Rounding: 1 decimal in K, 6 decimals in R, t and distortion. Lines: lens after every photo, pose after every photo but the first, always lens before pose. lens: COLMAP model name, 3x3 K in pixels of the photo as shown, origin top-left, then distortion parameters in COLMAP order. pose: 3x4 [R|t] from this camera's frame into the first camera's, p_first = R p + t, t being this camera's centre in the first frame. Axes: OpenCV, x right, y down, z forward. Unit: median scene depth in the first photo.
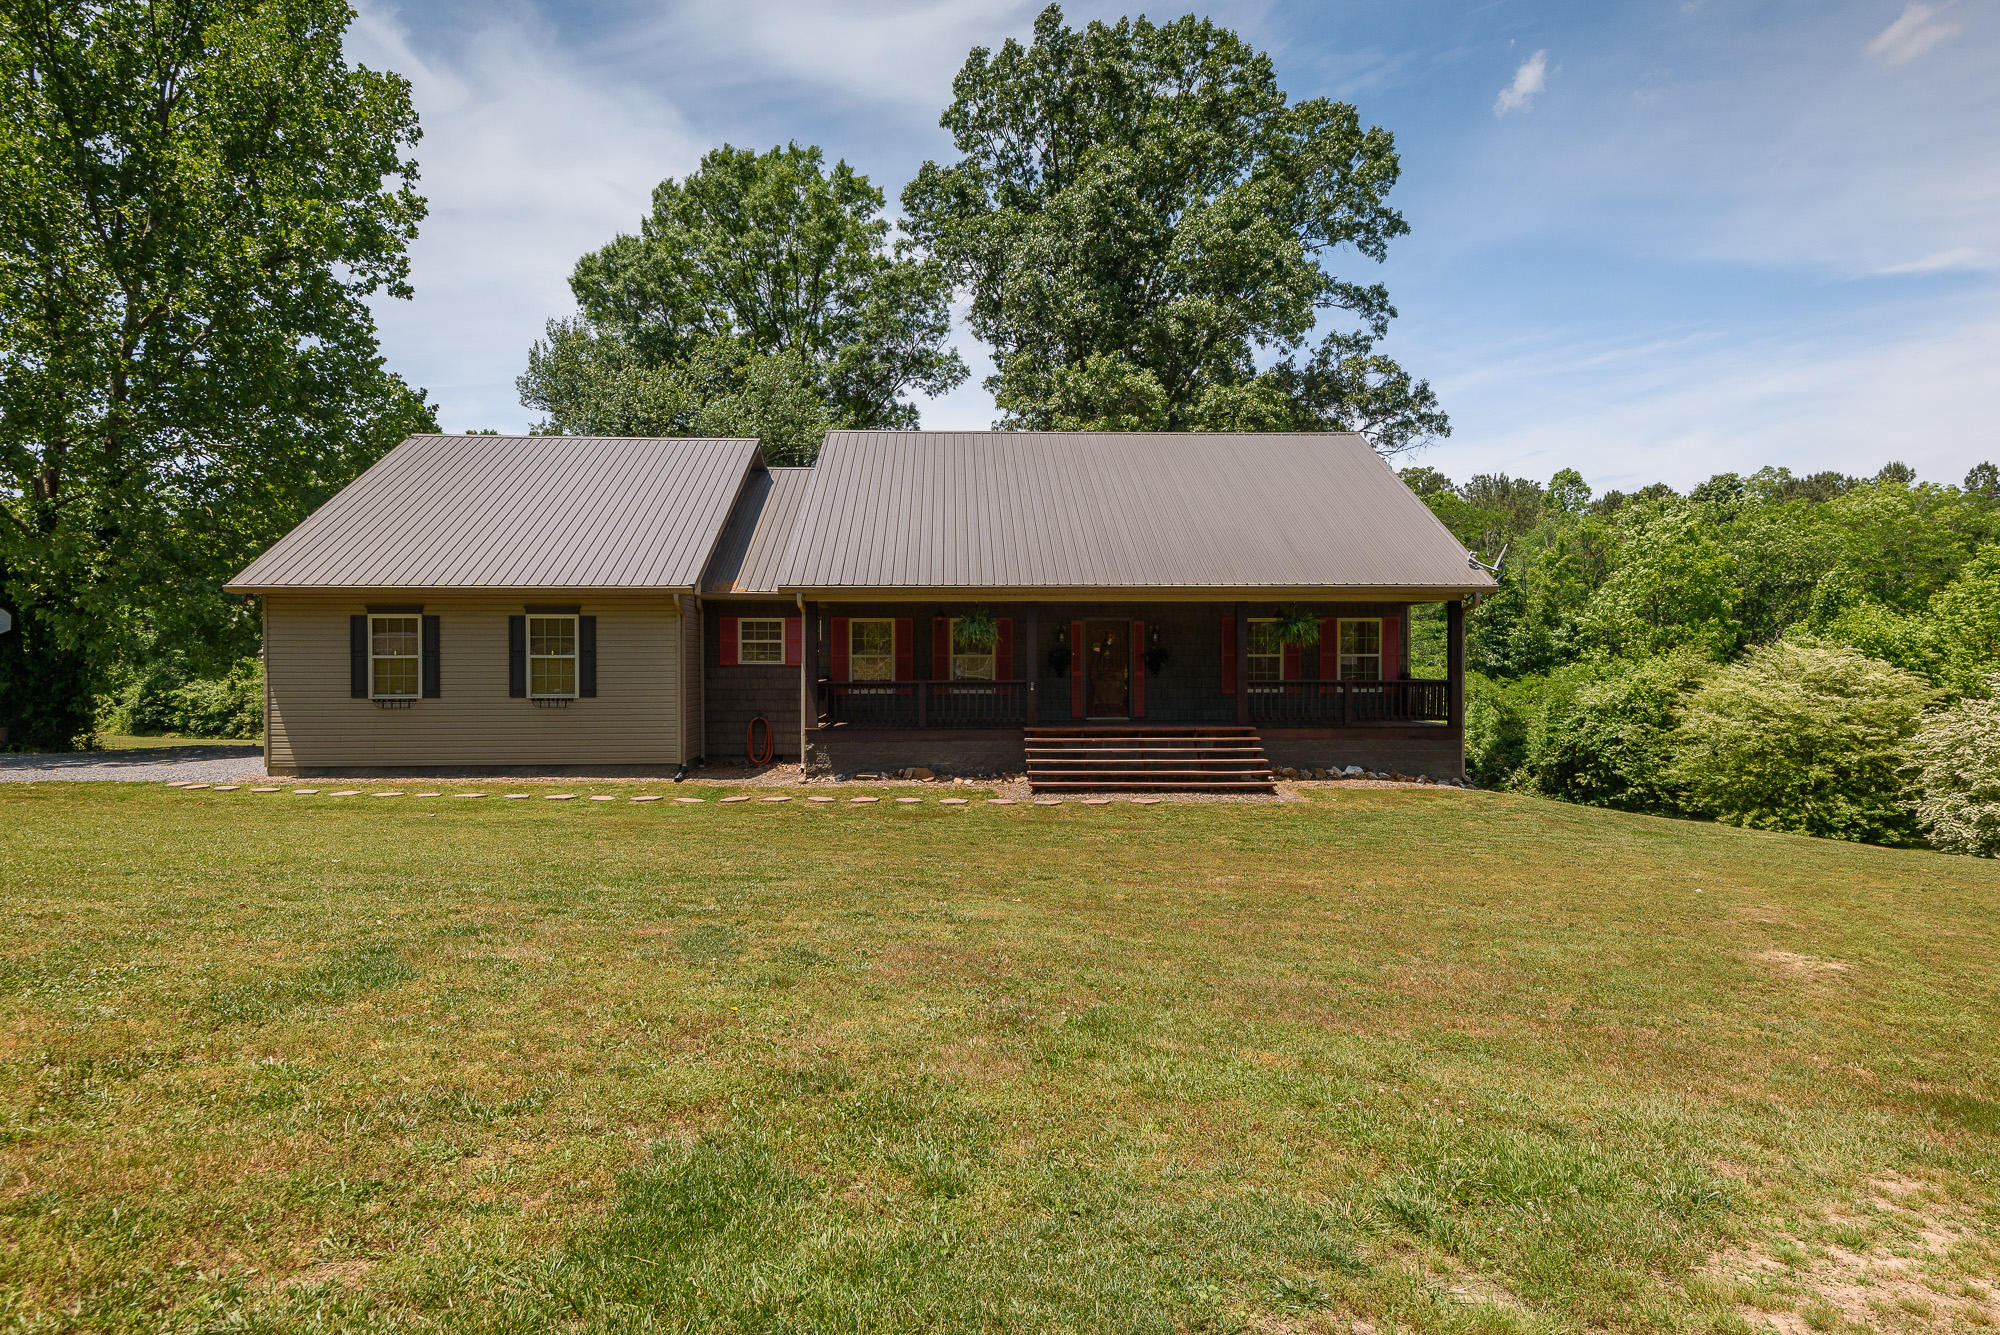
lens RADIAL K [[1111.8, 0, 1000.0], [0, 1111.8, 667.5], [0, 0, 1]] dist [0.032404, 0.000519]
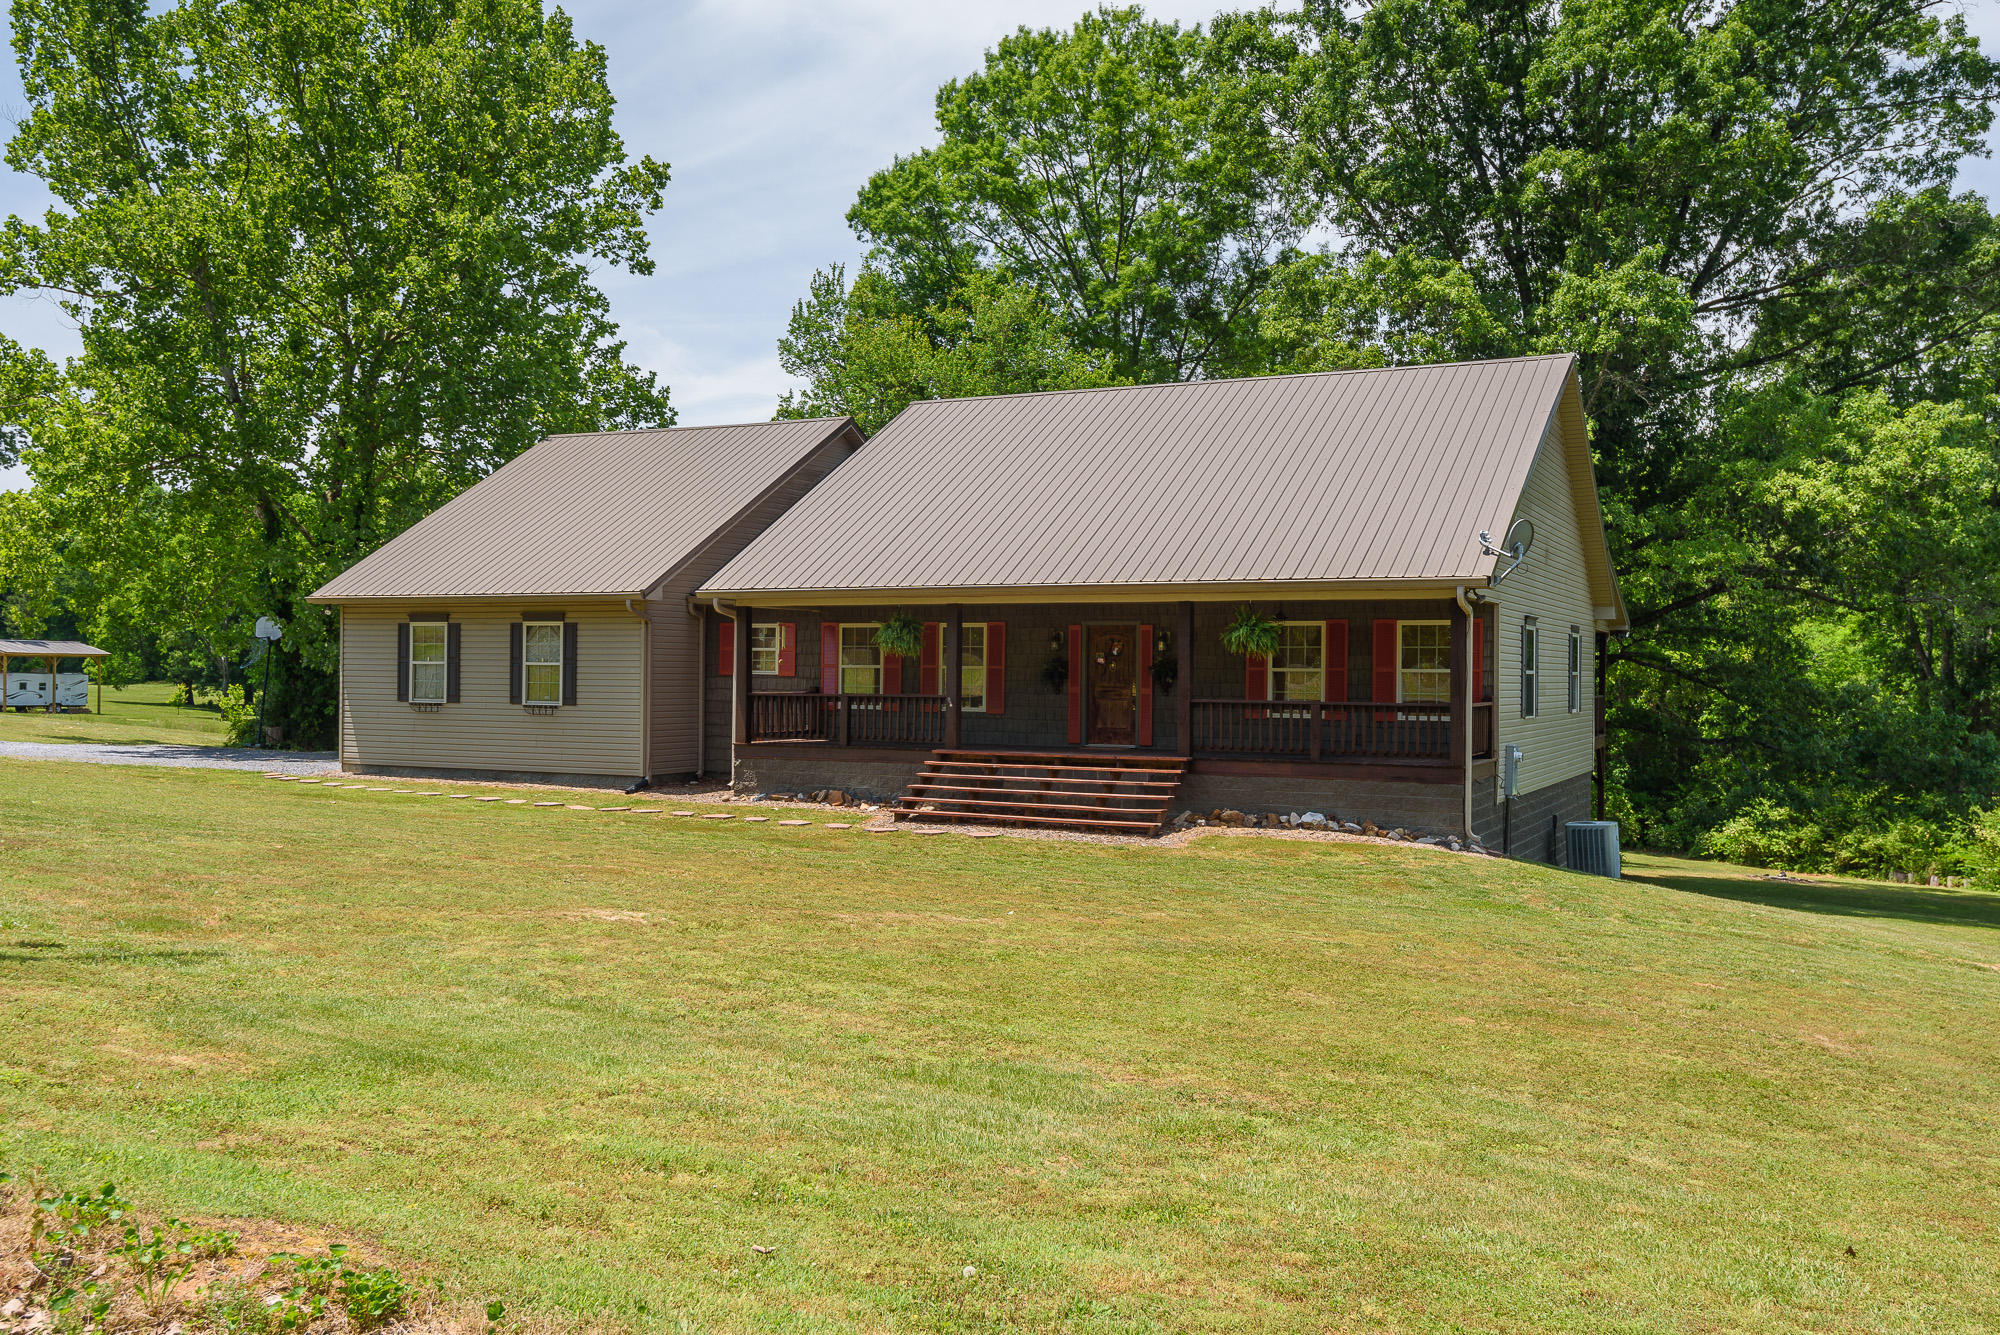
lens RADIAL K [[1694.5, 0, 1000.0], [0, 1694.5, 667.5], [0, 0, 1]] dist [0.043921, 0.007801]
pose [[0.880254, 0.008722, -0.474422, 0.678049], [-0.014729, 0.999851, -0.008947, 0.001305], [0.474274, 0.014864, 0.880252, -0.141180]]
